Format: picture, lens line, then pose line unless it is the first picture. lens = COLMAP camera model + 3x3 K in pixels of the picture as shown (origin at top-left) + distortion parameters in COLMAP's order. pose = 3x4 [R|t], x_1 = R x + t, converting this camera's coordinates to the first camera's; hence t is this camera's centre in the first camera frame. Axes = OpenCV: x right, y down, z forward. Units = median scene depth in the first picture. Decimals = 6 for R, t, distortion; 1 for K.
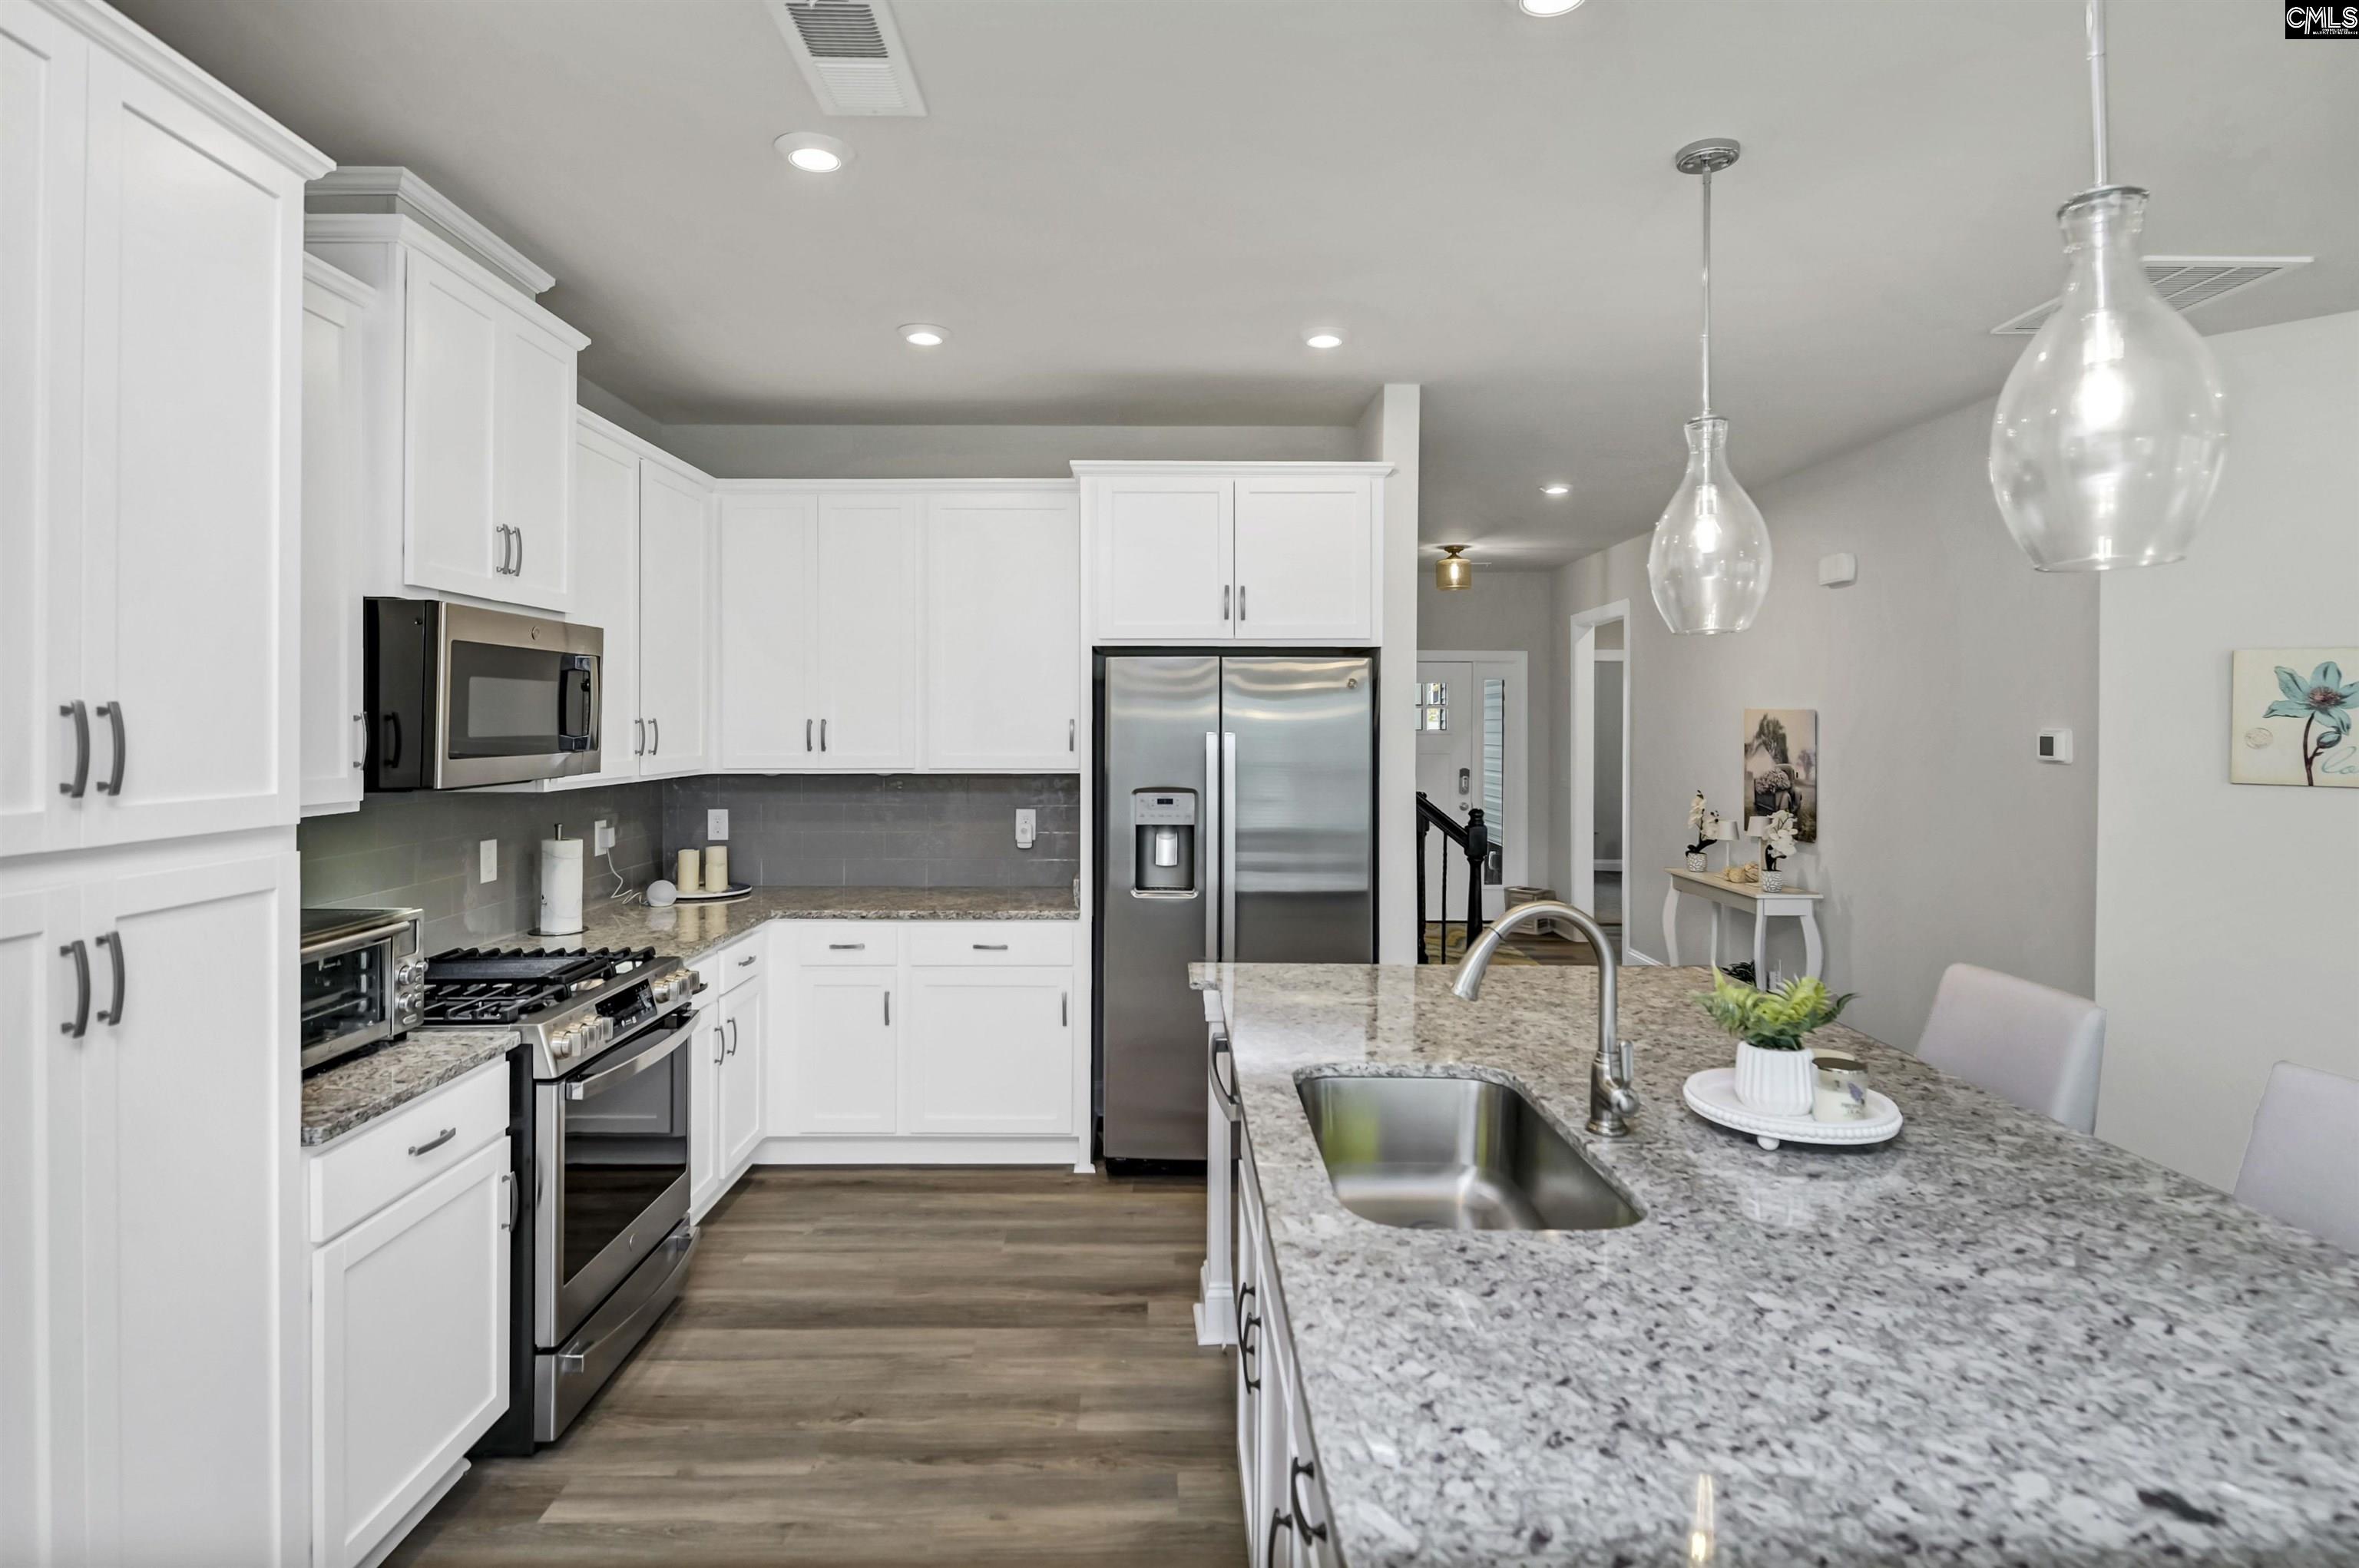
lens RADIAL K [[1257.7, 0, 1162.3], [0, 1257.7, 713.5], [0, 0, 1]] dist [0.022863, -0.010531]
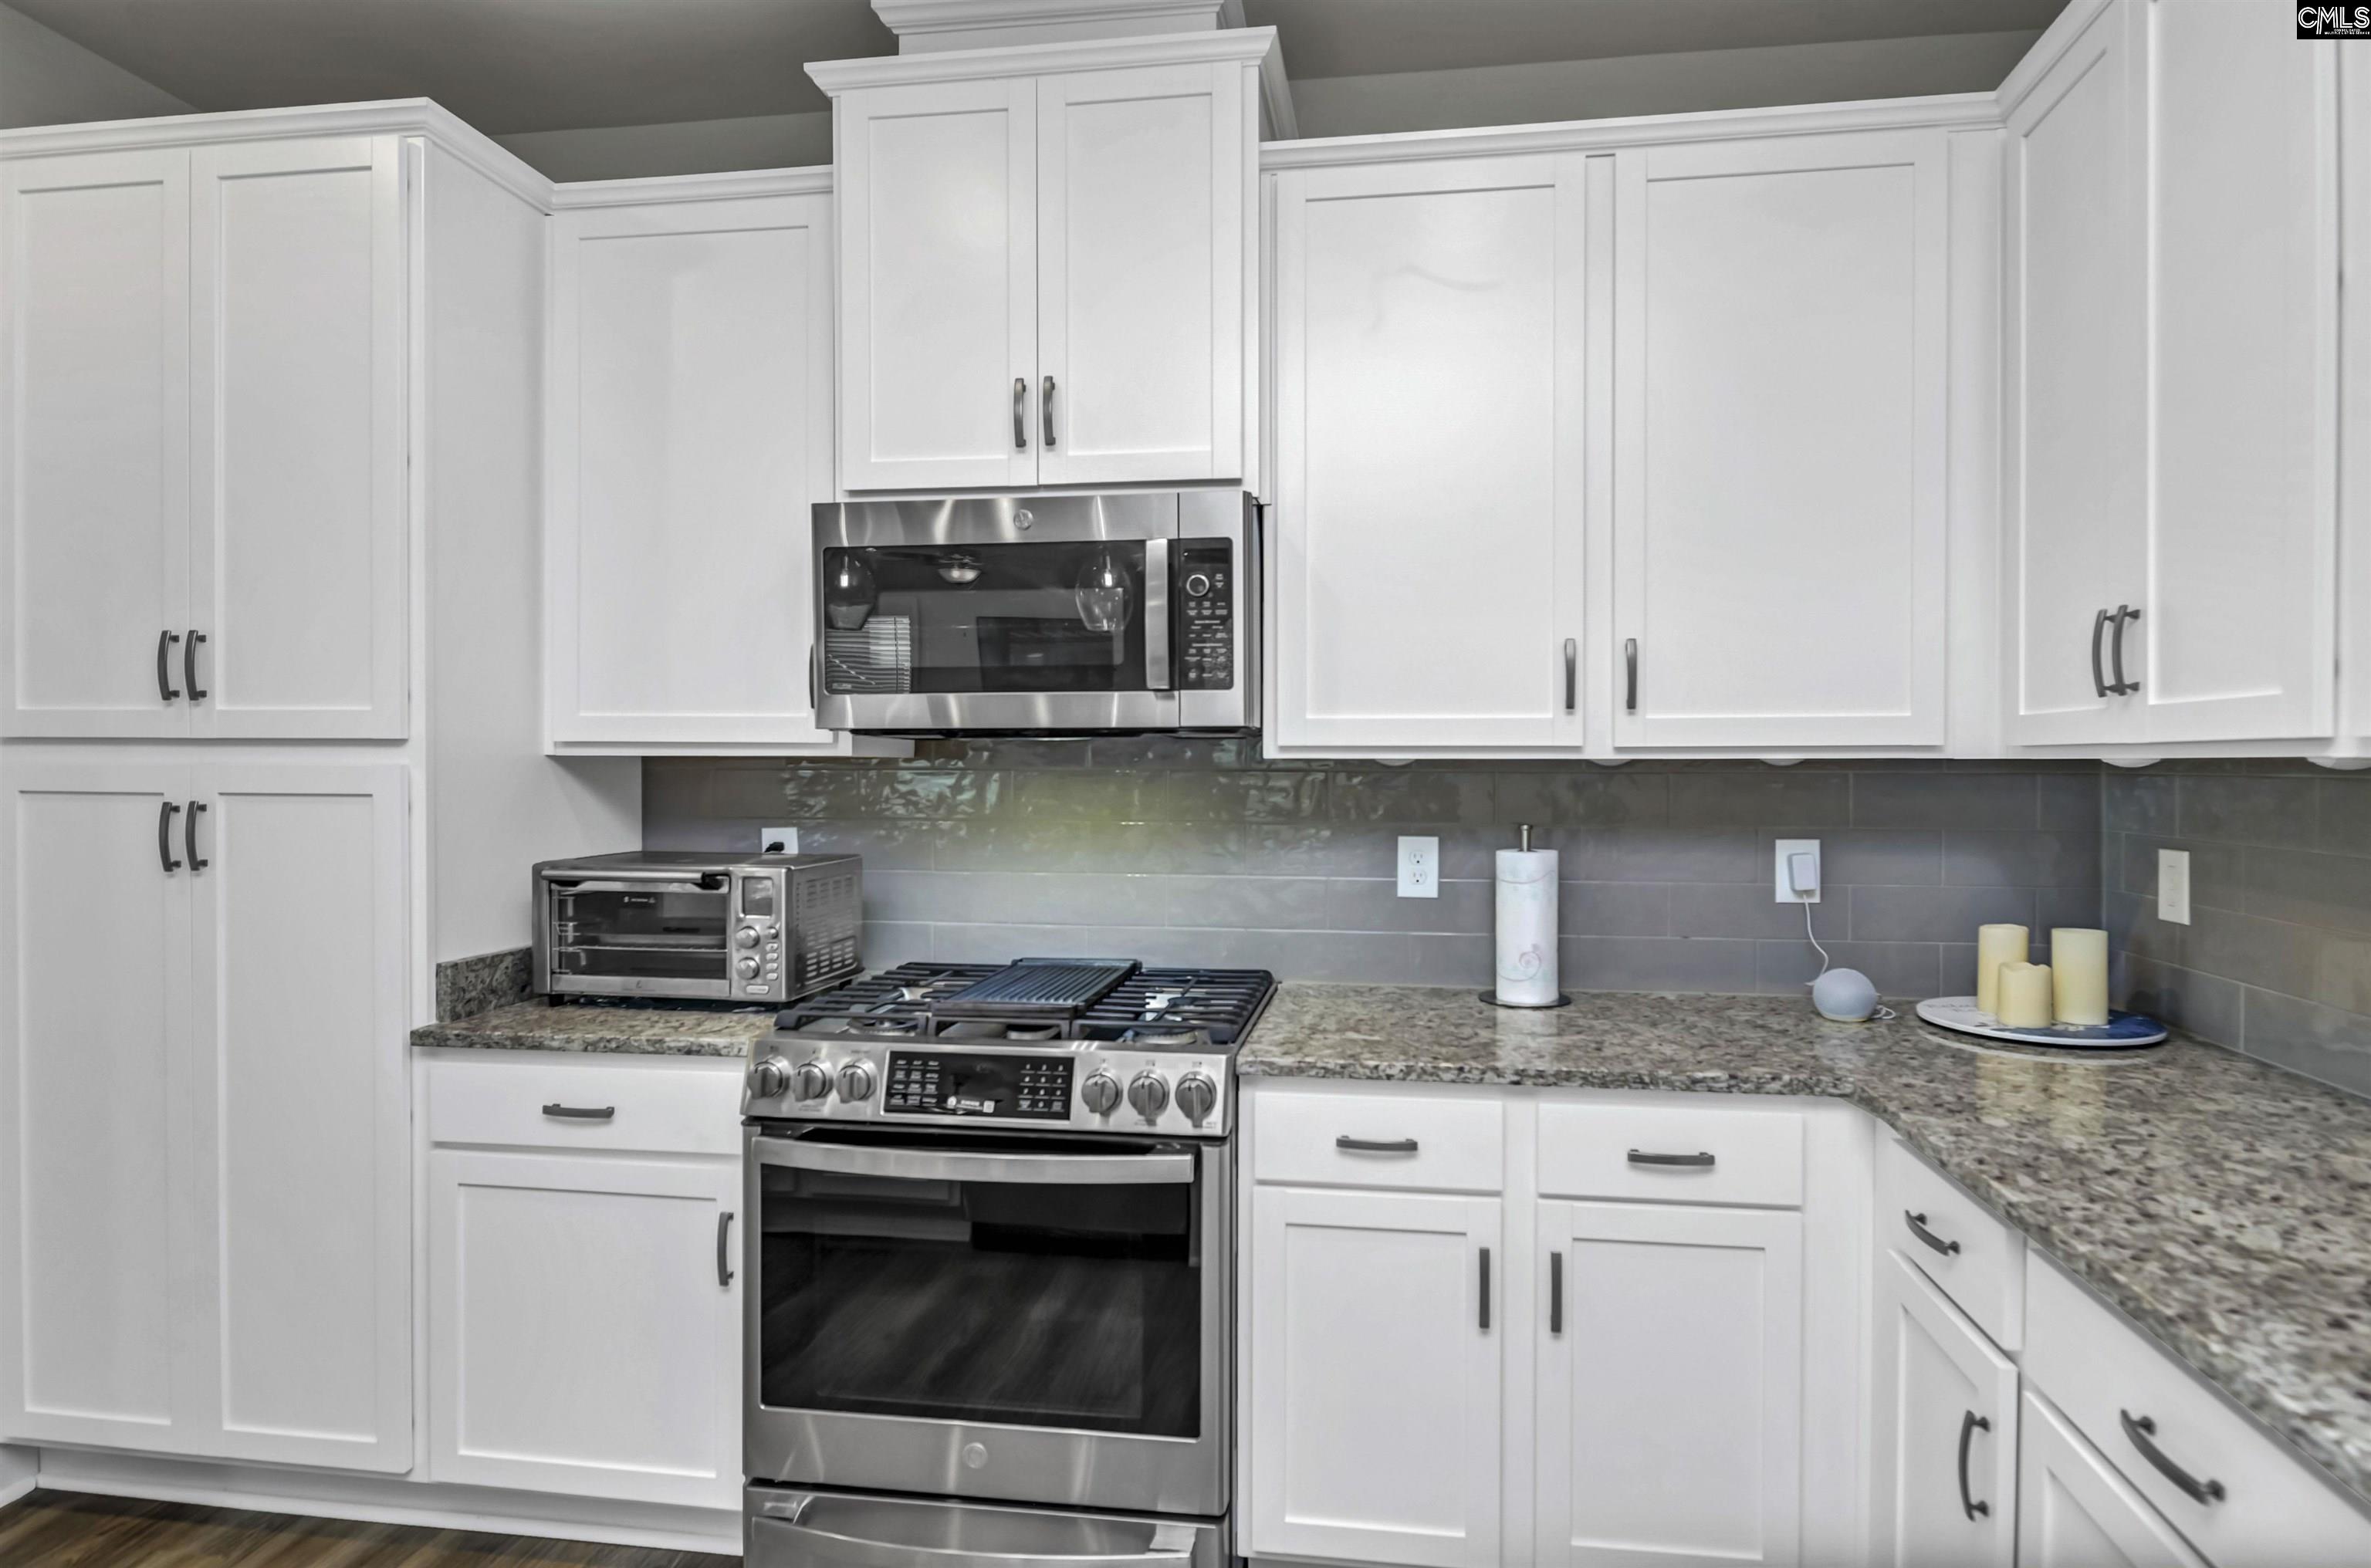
lens RADIAL K [[1265.3, 0, 1291.2], [0, 1265.3, 760.3], [0, 0, 1]] dist [0.008114, -0.004268]
pose [[-0.135344, 0.000690, -0.990798, 0.130632], [0.005592, 0.999984, -0.000067, 0.050611], [0.990783, -0.005550, -0.135346, 0.876385]]
